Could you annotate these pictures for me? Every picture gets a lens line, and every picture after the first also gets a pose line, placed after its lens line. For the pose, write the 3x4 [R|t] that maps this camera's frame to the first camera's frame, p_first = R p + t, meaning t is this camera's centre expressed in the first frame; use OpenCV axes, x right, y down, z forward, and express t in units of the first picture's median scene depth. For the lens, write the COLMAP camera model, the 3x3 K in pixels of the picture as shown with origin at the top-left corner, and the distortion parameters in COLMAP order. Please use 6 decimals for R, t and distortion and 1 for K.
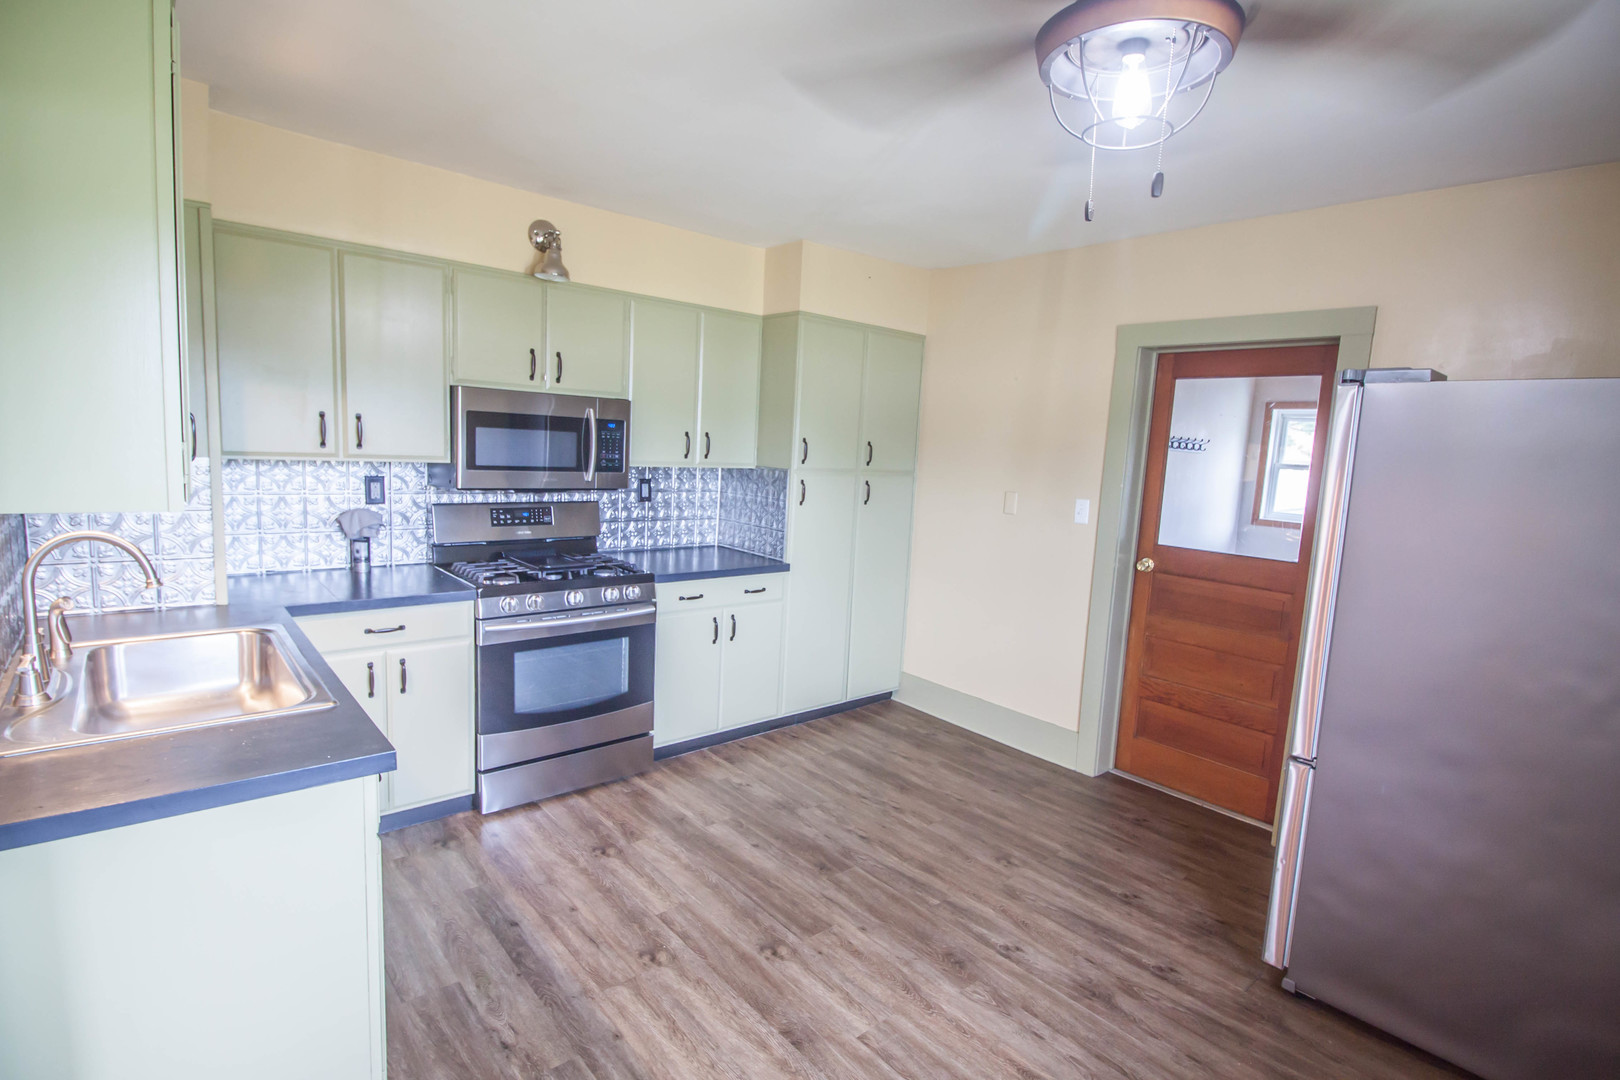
lens RADIAL K [[743.9, 0, 810.0], [0, 743.9, 540.0], [0, 0, 1]] dist [-0.009645, -0.001207]
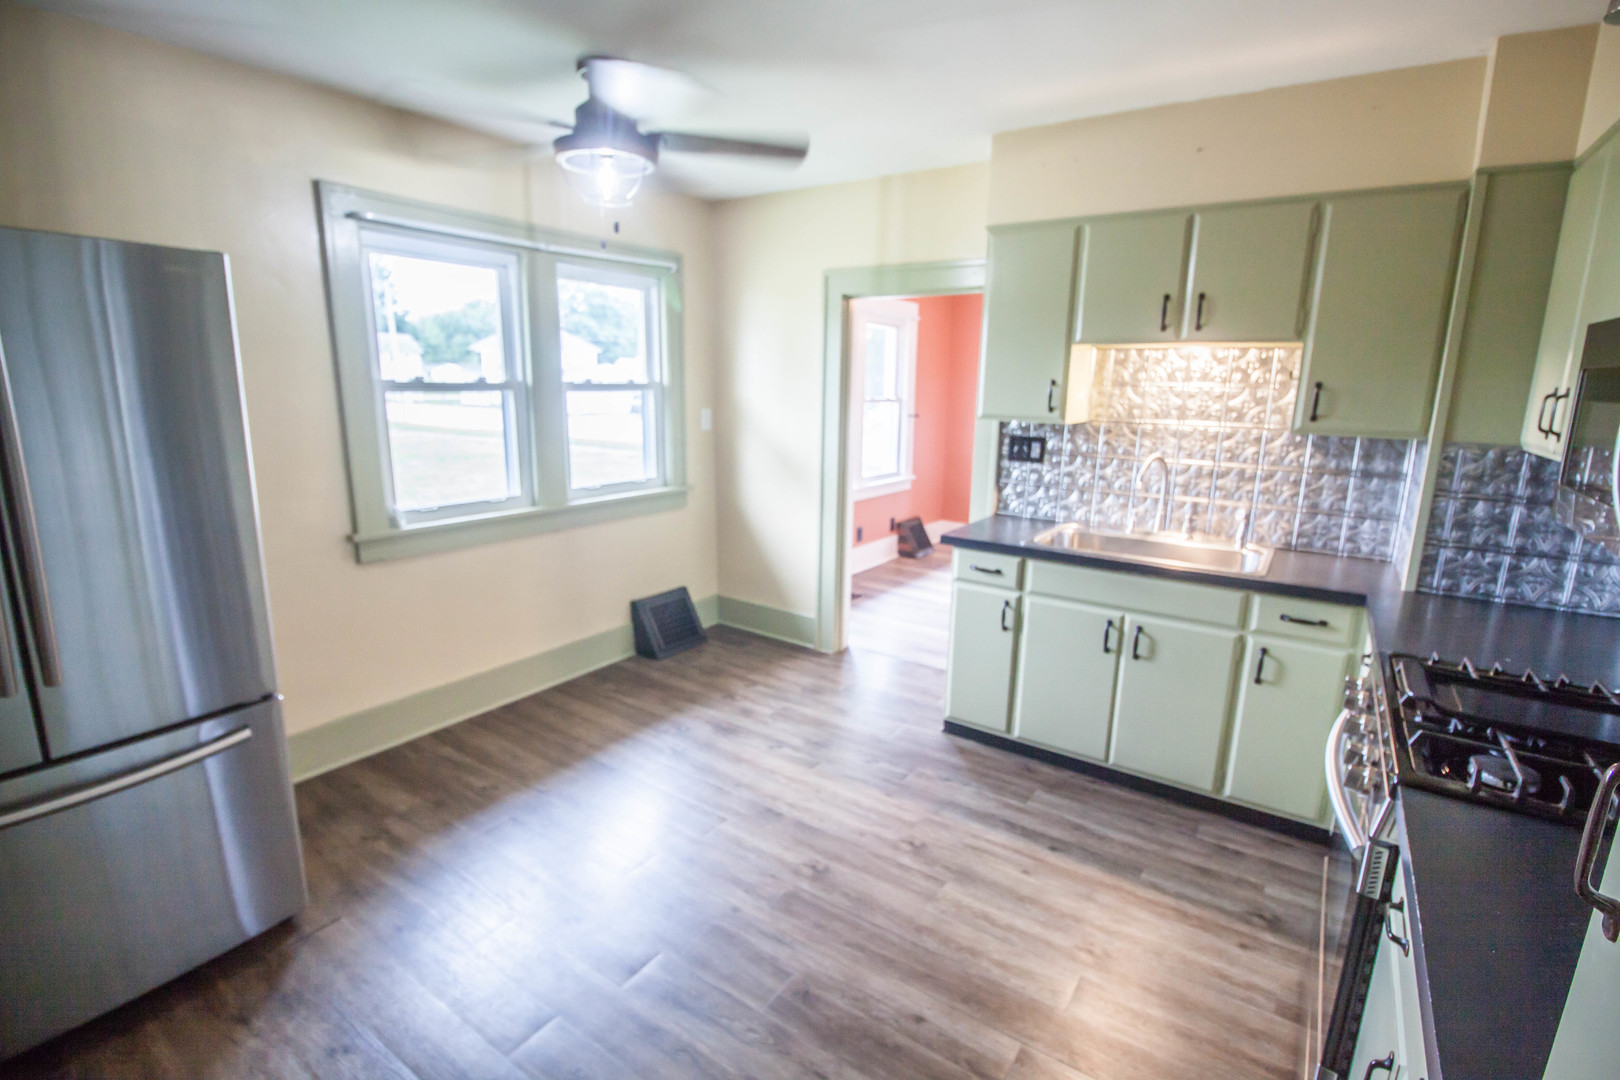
lens RADIAL K [[743.9, 0, 810.0], [0, 743.9, 540.0], [0, 0, 1]] dist [-0.009645, -0.001207]
pose [[-0.963698, -0.012211, -0.266716, 0.235386], [-0.097645, 0.945871, 0.309506, -0.207723], [0.248500, 0.324314, -0.912726, 1.724384]]
